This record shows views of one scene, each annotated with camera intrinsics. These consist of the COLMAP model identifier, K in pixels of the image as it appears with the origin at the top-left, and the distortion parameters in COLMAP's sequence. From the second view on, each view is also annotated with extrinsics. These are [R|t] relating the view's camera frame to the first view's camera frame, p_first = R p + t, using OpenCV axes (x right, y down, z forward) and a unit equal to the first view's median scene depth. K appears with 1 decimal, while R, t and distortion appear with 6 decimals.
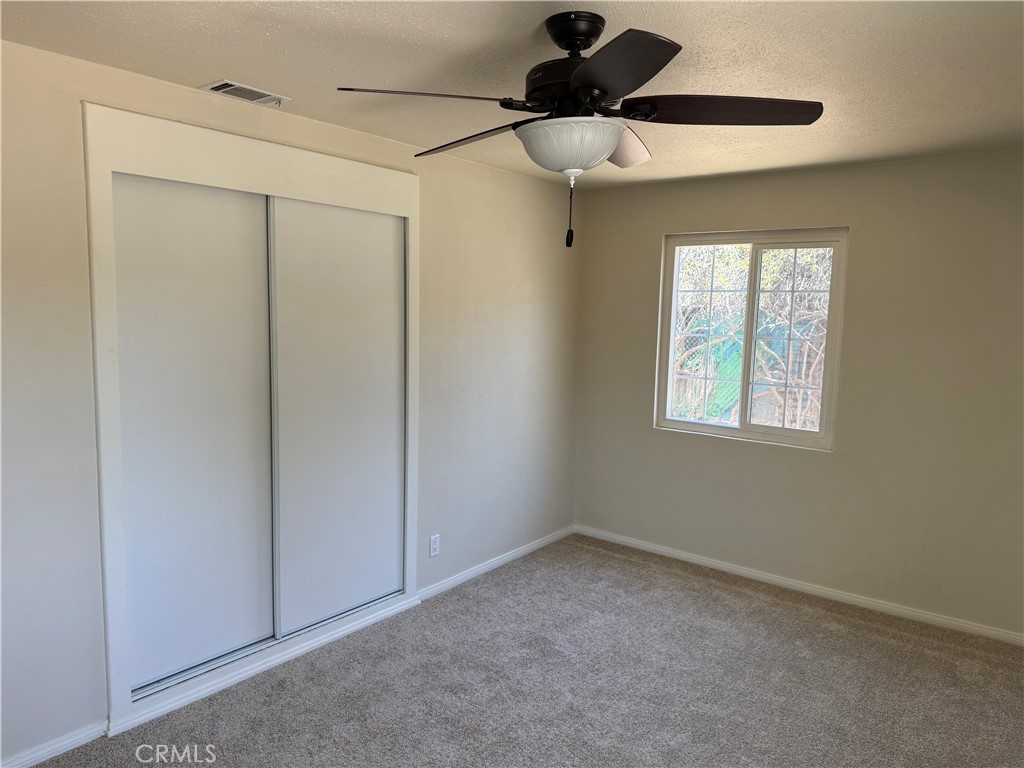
lens RADIAL K [[714.4, 0, 512.0], [0, 714.4, 384.0], [0, 0, 1]] dist [0.095346, -0.139790]
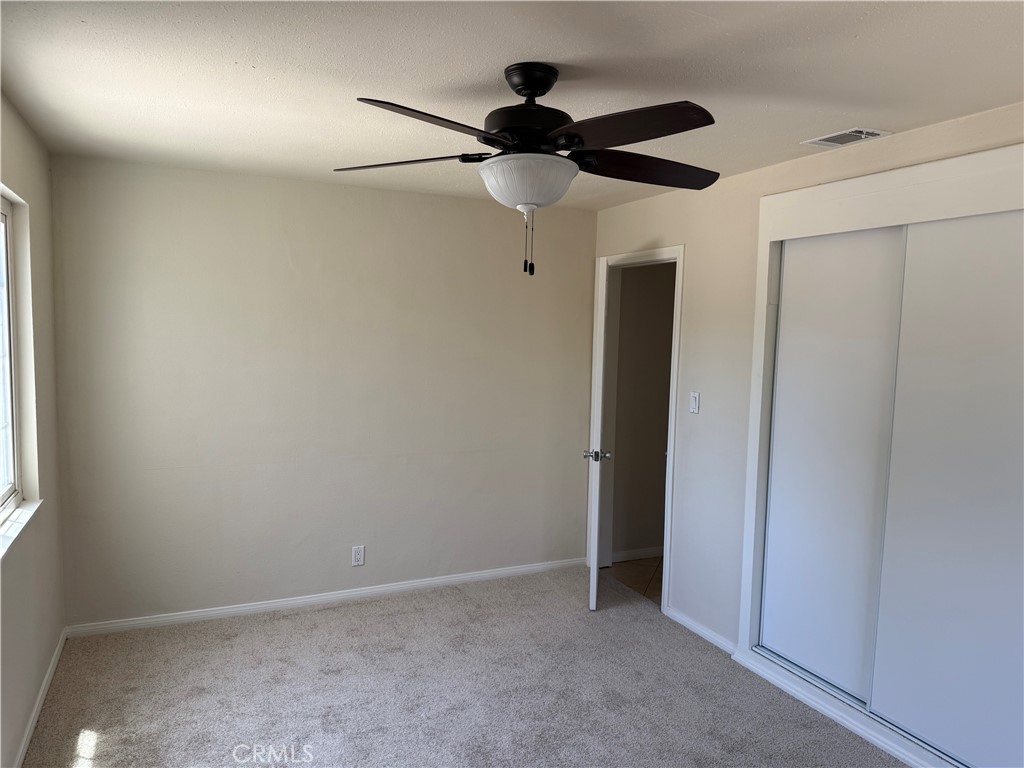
lens RADIAL K [[714.4, 0, 512.0], [0, 714.4, 384.0], [0, 0, 1]] dist [0.095346, -0.139790]
pose [[-0.458245, 0.037328, -0.888042, 0.674388], [-0.126675, 0.986176, 0.106820, -0.091945], [0.879753, 0.161442, -0.447182, 0.953263]]
